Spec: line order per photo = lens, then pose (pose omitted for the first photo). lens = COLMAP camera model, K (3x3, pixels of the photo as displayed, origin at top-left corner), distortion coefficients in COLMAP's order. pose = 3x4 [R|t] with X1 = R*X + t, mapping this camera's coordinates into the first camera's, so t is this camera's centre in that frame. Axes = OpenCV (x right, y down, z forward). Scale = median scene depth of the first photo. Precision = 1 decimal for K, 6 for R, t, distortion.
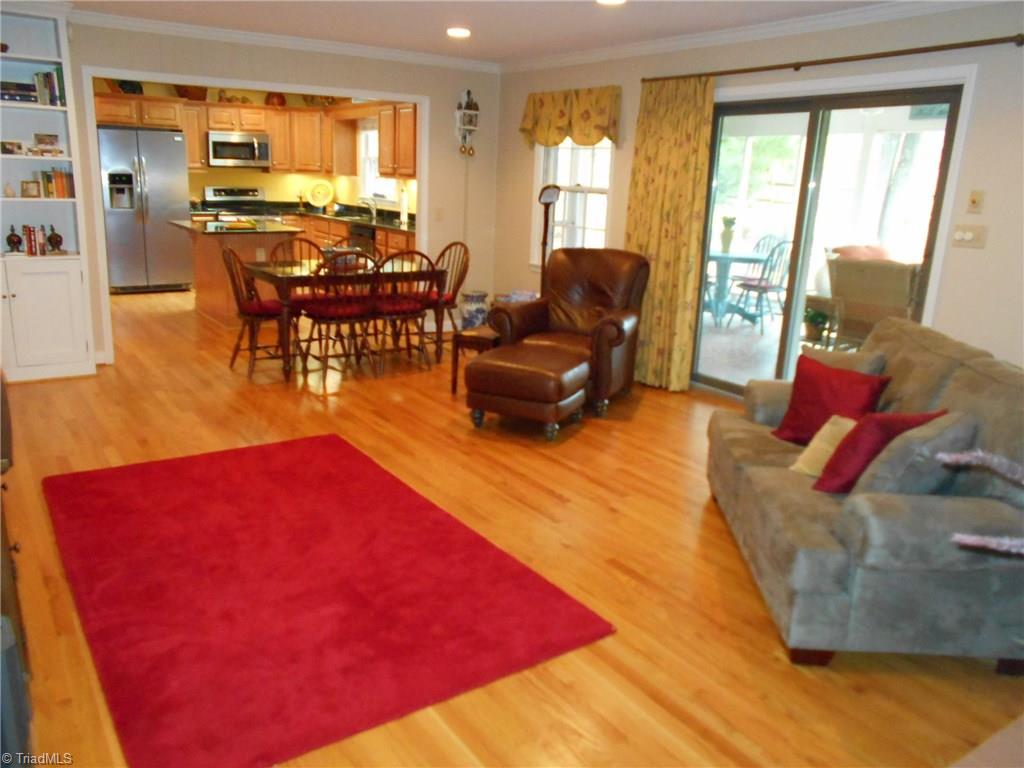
lens RADIAL K [[825.9, 0, 493.0], [0, 825.9, 374.5], [0, 0, 1]] dist [0.010579, 0.038716]
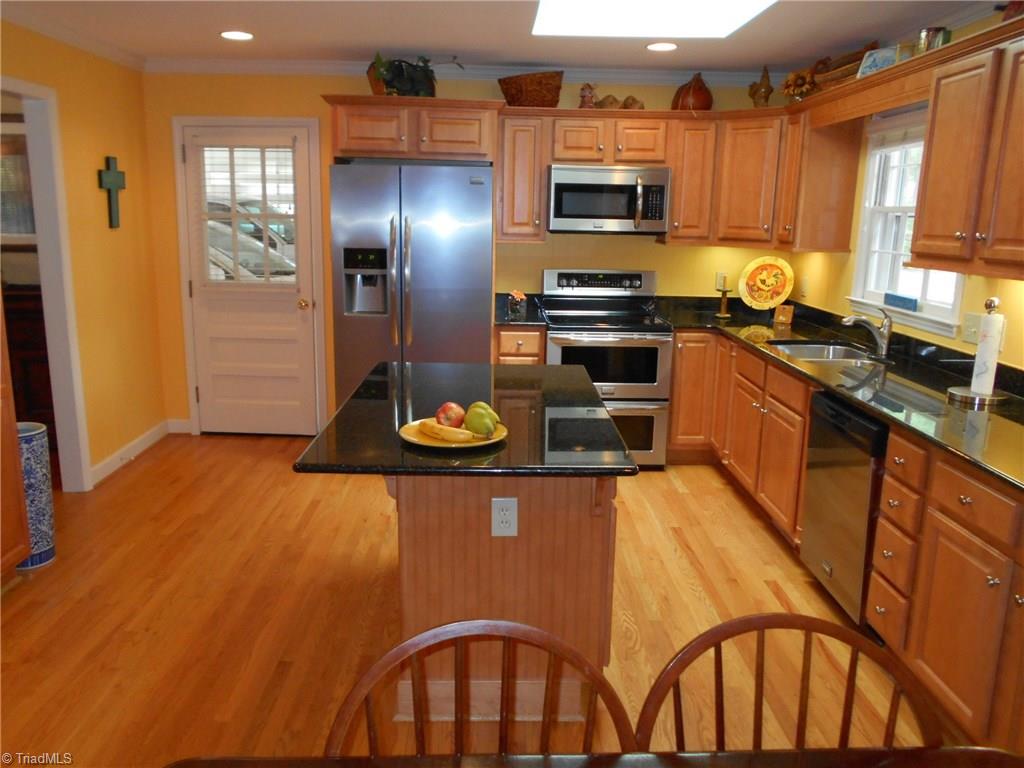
lens RADIAL K [[825.9, 0, 516.9], [0, 825.9, 384.9], [0, 0, 1]] dist [0.010579, 0.038716]
pose [[0.859579, 0.096087, -0.501887, -0.091049], [-0.120792, 0.992535, -0.016858, -0.146028], [0.496521, 0.075114, 0.864769, 0.553509]]
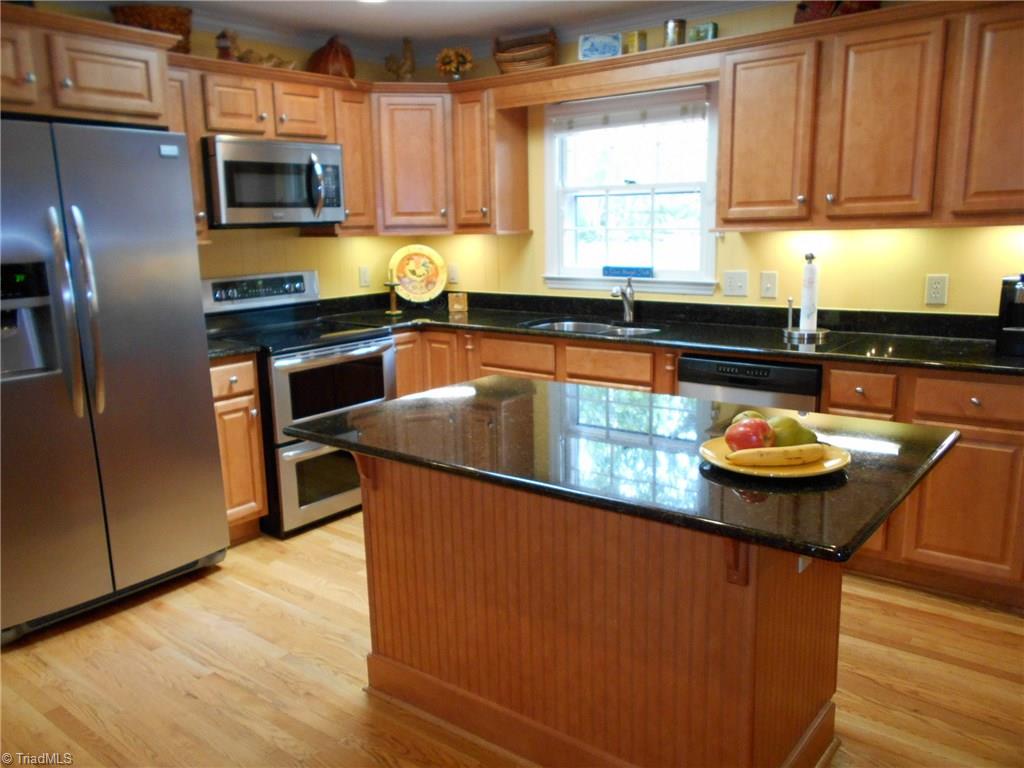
lens RADIAL K [[825.9, 0, 515.8], [0, 825.9, 380.9], [0, 0, 1]] dist [0.010579, 0.038716]
pose [[0.940636, -0.111348, 0.320635, -0.344218], [0.127109, 0.991477, -0.028583, -0.153093], [-0.314719, 0.067642, 0.946772, 0.601296]]
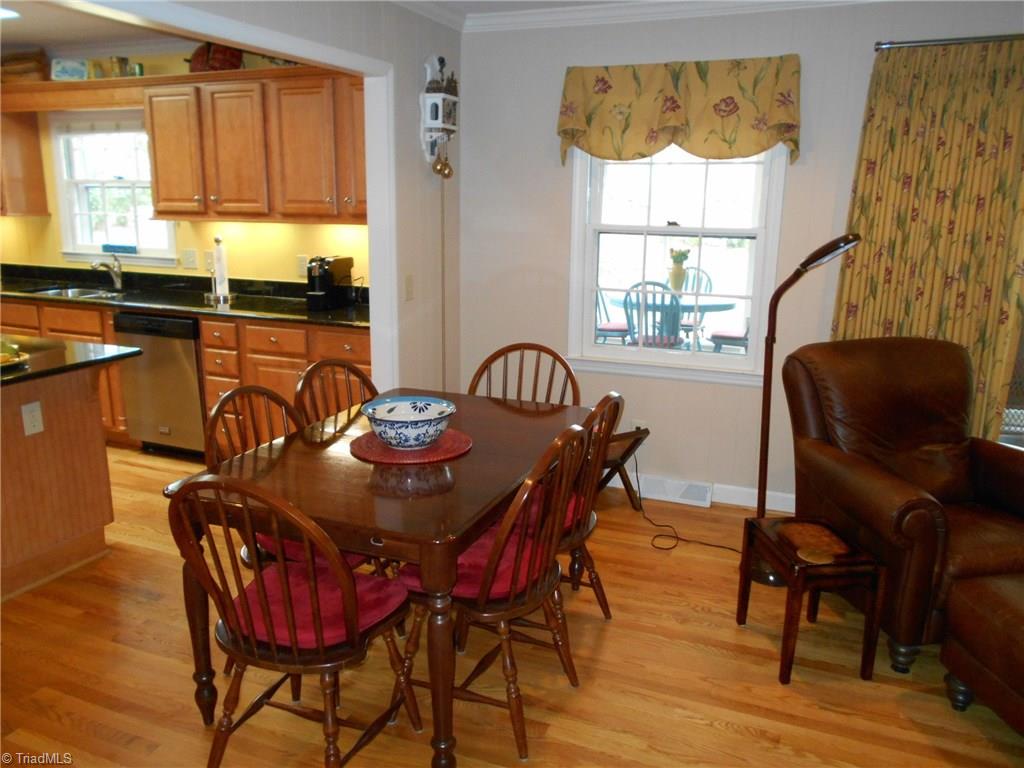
lens RADIAL K [[825.9, 0, 507.4], [0, 825.9, 377.7], [0, 0, 1]] dist [0.010579, 0.038716]
pose [[0.835683, -0.148225, 0.528833, -0.230347], [0.153514, 0.987554, 0.034211, -0.108814], [-0.527322, 0.052594, 0.848036, 0.385668]]
